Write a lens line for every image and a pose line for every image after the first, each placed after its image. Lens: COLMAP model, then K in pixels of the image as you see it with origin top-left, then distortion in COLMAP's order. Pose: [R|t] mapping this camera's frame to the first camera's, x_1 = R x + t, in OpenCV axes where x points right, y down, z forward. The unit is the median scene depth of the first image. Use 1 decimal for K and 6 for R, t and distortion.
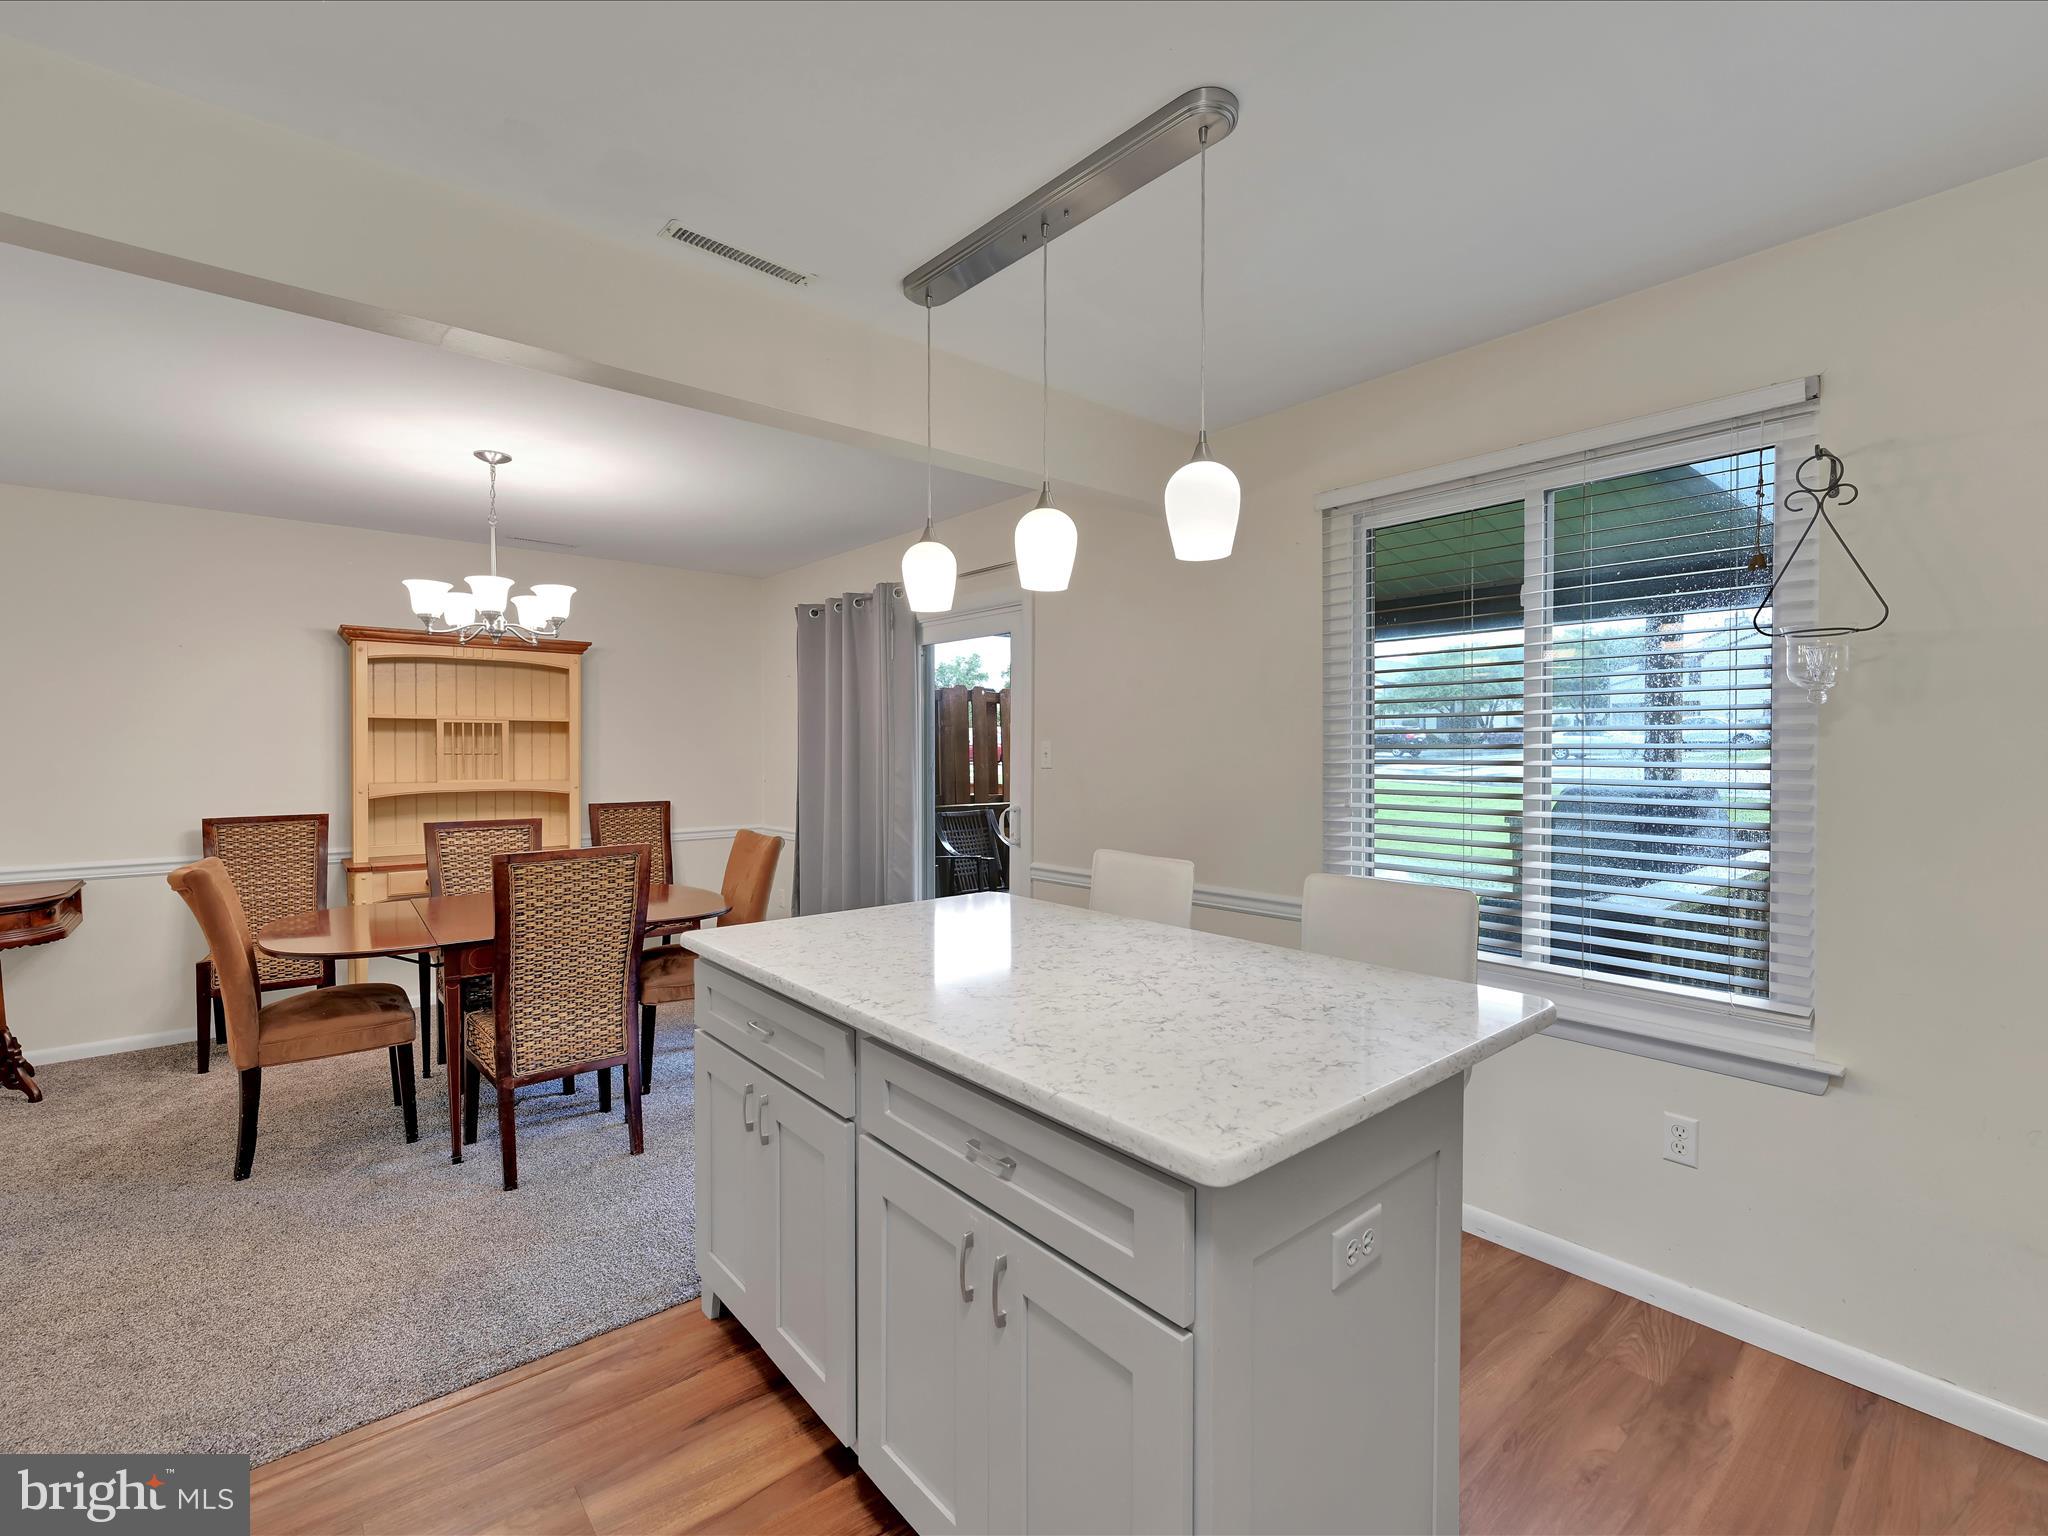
lens RADIAL K [[920.4, 0, 1017.8], [0, 920.4, 763.1], [0, 0, 1]] dist [-0.000716, 0.000039]
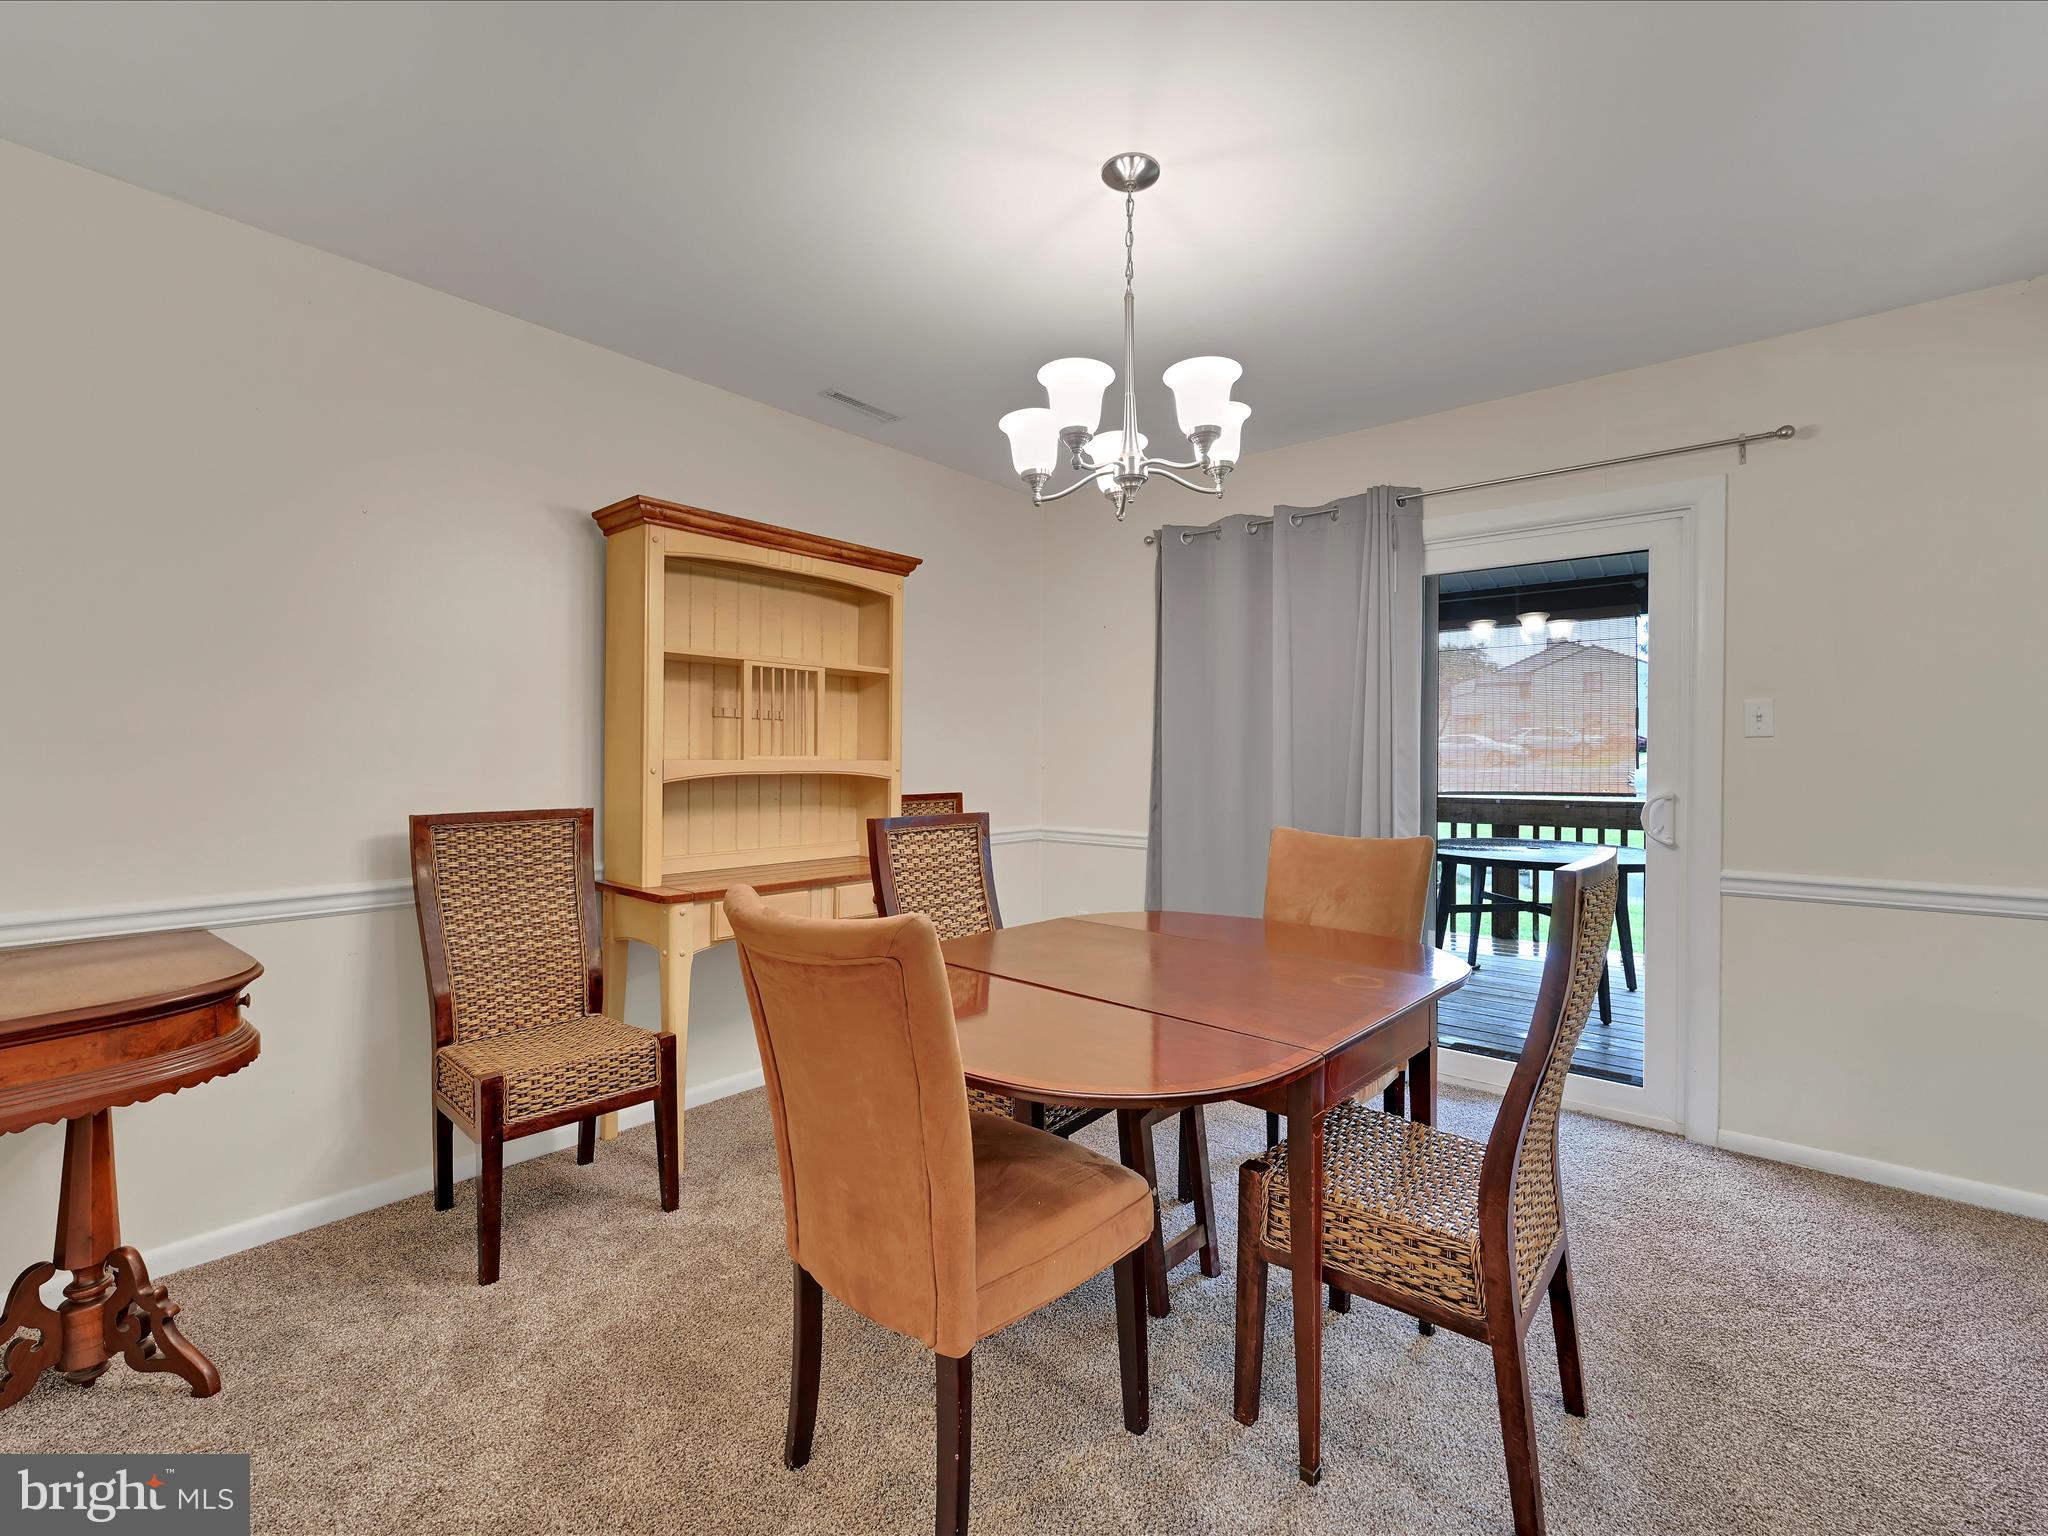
lens RADIAL K [[920.4, 0, 1031.3], [0, 920.4, 760.3], [0, 0, 1]] dist [-0.000716, 0.000039]
pose [[0.984297, 0.005901, 0.176423, -0.571527], [-0.004288, 0.999945, -0.009521, 0.028656], [-0.176470, 0.008615, 0.984268, 0.347174]]
